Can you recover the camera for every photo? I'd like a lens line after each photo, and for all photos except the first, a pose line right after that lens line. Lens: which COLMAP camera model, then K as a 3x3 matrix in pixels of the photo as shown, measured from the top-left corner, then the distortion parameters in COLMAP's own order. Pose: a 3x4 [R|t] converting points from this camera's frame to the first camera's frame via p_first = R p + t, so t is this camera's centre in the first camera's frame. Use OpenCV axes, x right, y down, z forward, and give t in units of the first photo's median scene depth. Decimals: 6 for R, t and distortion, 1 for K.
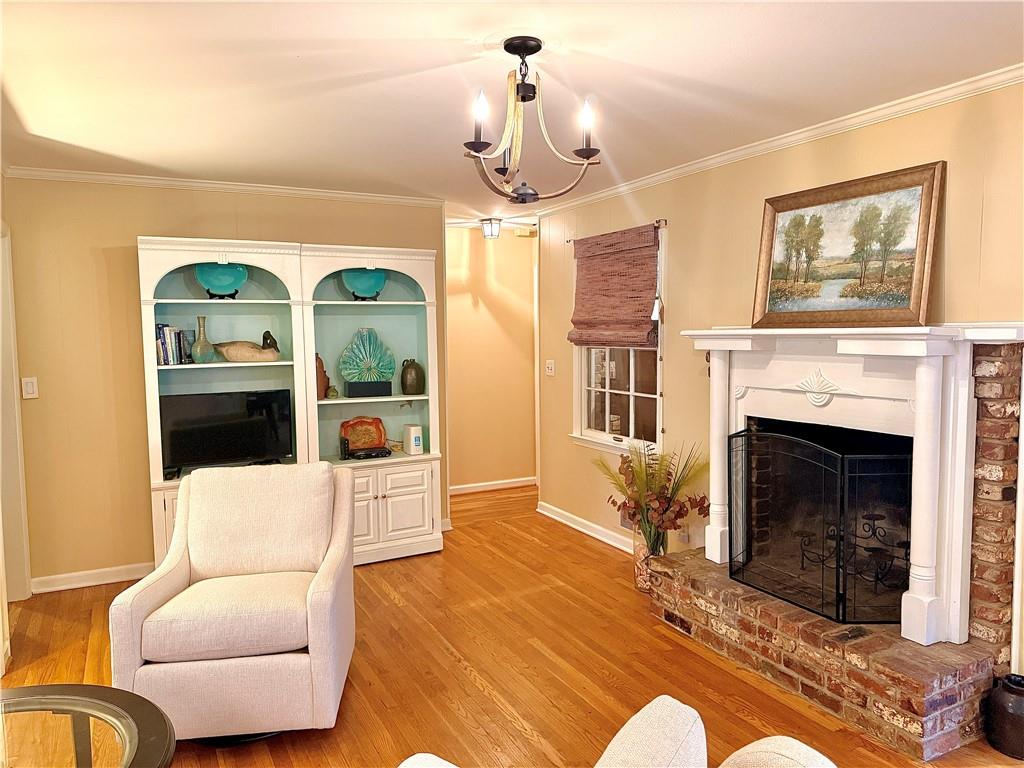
lens RADIAL K [[709.5, 0, 531.2], [0, 709.5, 383.2], [0, 0, 1]] dist [0.055596, -0.122390]
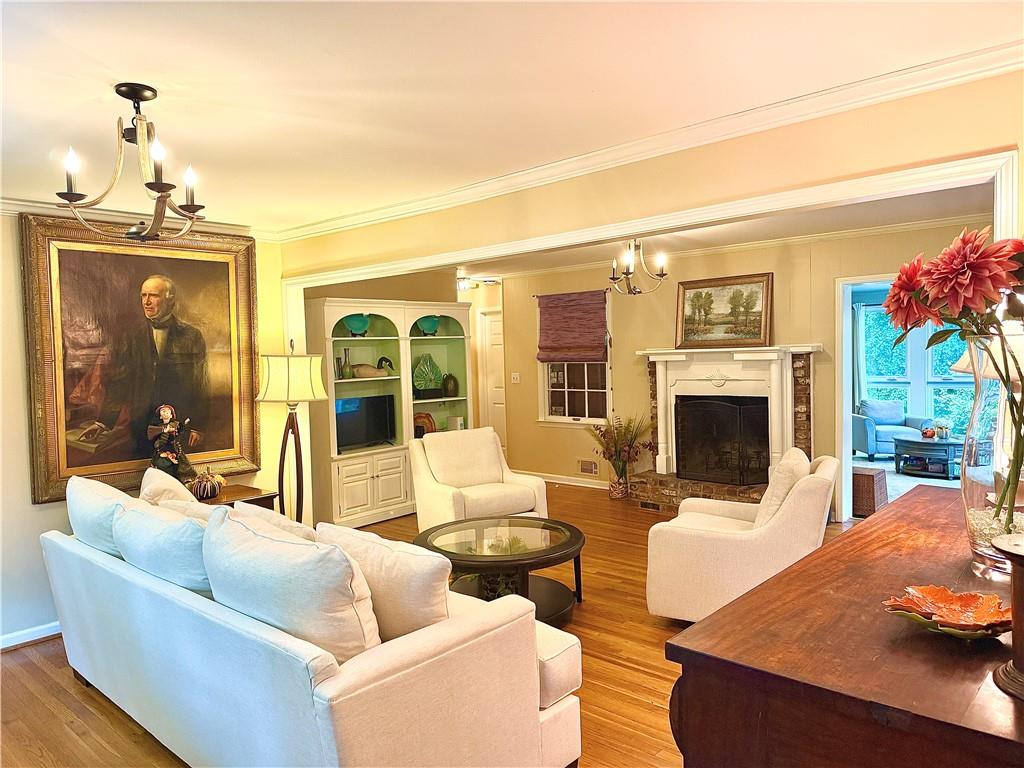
lens RADIAL K [[713.0, 0, 512.1], [0, 713.0, 389.1], [0, 0, 1]] dist [0.066812, -0.119527]
pose [[0.942032, -0.036569, 0.333525, -0.729580], [0.045454, 0.998788, -0.018873, 0.044698], [-0.332430, 0.032939, 0.942552, -0.641368]]
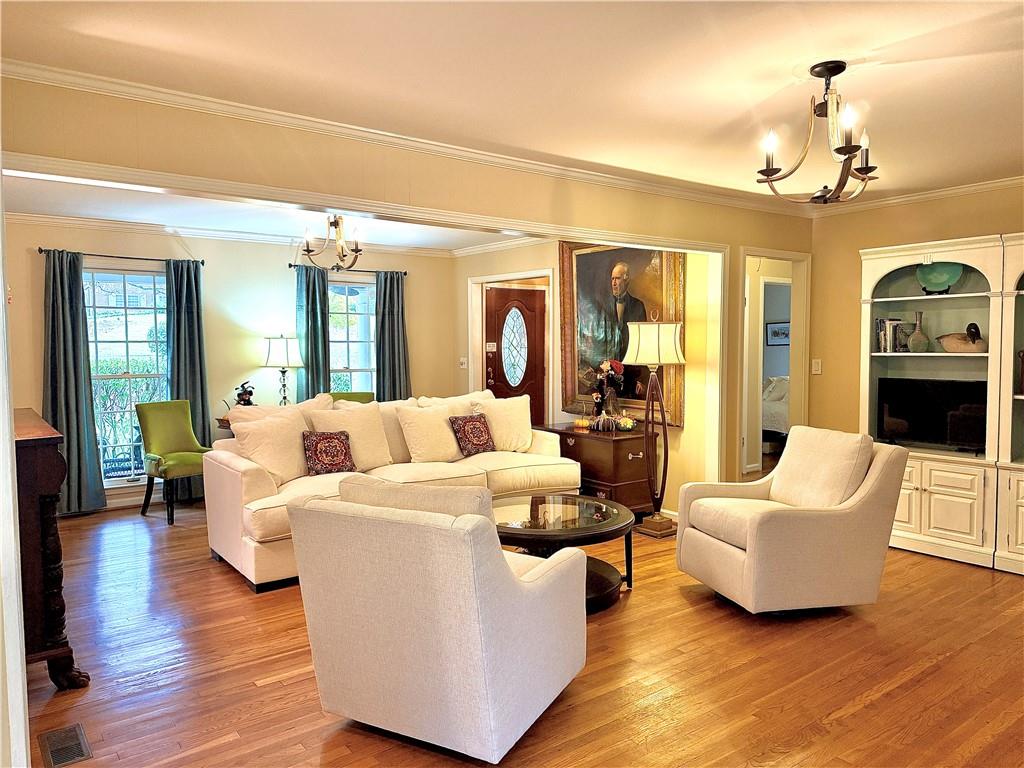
lens RADIAL K [[713.0, 0, 512.1], [0, 713.0, 389.1], [0, 0, 1]] dist [0.066812, -0.119527]
pose [[0.138609, 0.072885, -0.987661, 0.670239], [-0.068160, 0.995625, 0.063907, 0.001286], [0.987999, 0.058461, 0.142971, 0.227077]]
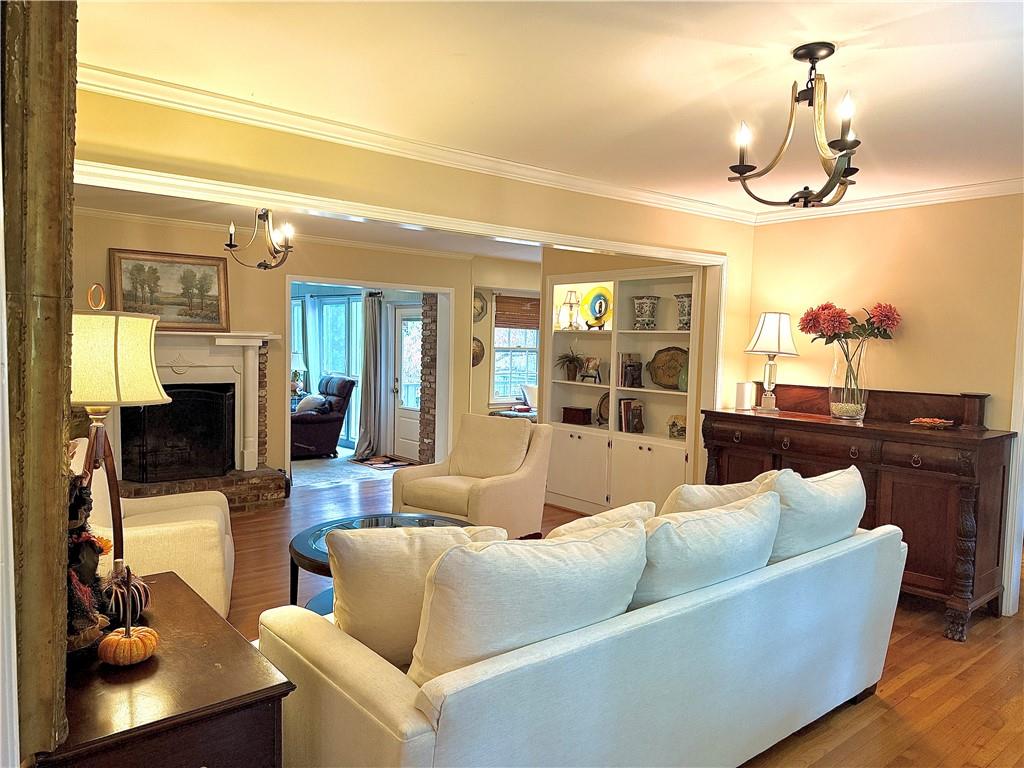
lens RADIAL K [[713.0, 0, 512.1], [0, 713.0, 389.1], [0, 0, 1]] dist [0.066812, -0.119527]
pose [[-0.195071, -0.060700, 0.978909, -1.388308], [0.051760, 0.996055, 0.072078, -0.015909], [-0.979422, 0.064728, -0.191160, 0.447198]]
